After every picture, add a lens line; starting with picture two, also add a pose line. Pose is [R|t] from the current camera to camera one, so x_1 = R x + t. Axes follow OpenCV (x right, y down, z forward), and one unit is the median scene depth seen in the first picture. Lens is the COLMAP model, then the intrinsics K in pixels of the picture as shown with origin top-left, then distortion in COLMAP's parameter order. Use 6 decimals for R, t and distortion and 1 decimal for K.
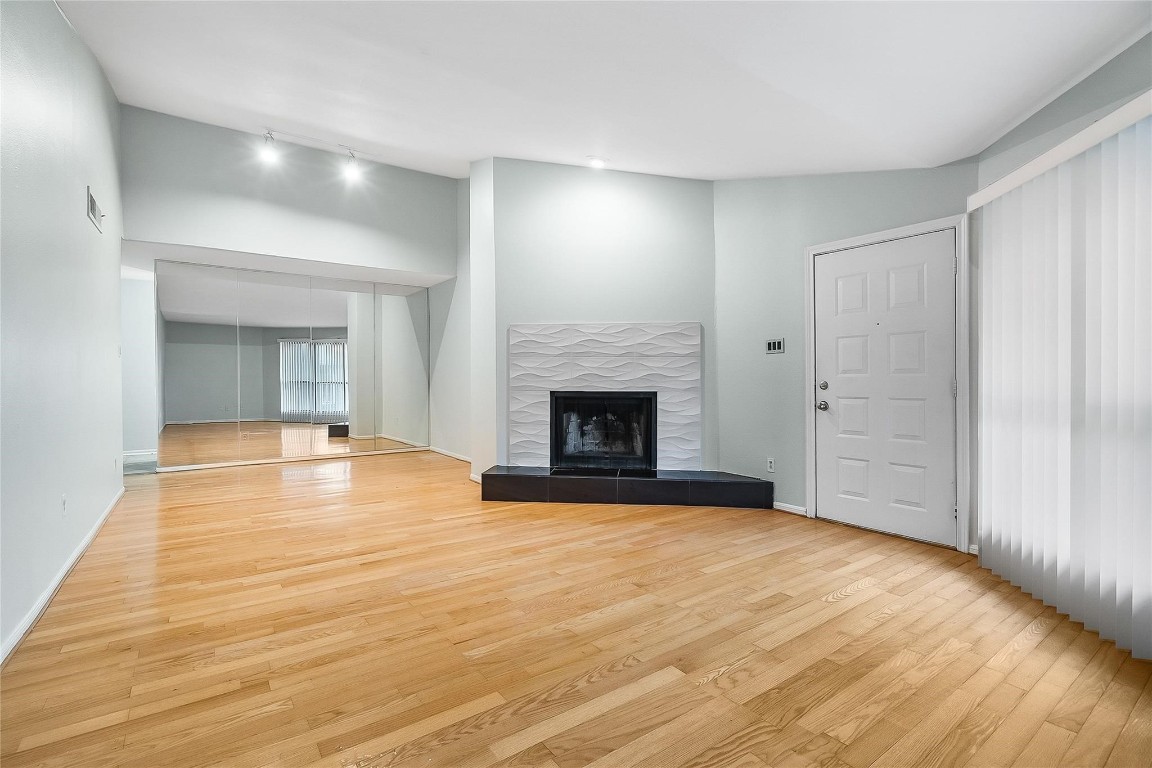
lens RADIAL K [[532.1, 0, 577.5], [0, 532.1, 384.9], [0, 0, 1]] dist [-0.002913, -0.000281]
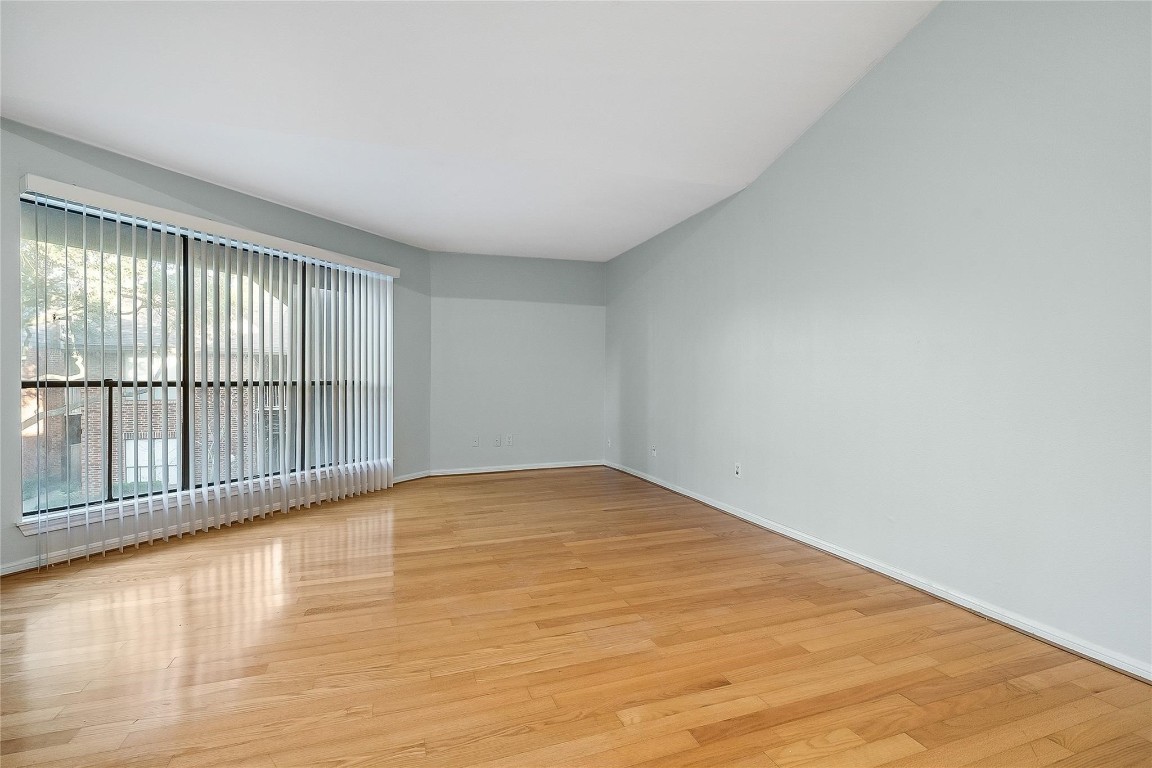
lens RADIAL K [[532.1, 0, 576.0], [0, 532.1, 382.2], [0, 0, 1]] dist [-0.002913, -0.000281]
pose [[-0.960529, -0.004144, 0.278150, -0.468985], [-0.001254, 0.999943, 0.010568, -0.005132], [-0.278178, 0.009802, -0.960480, 1.860478]]
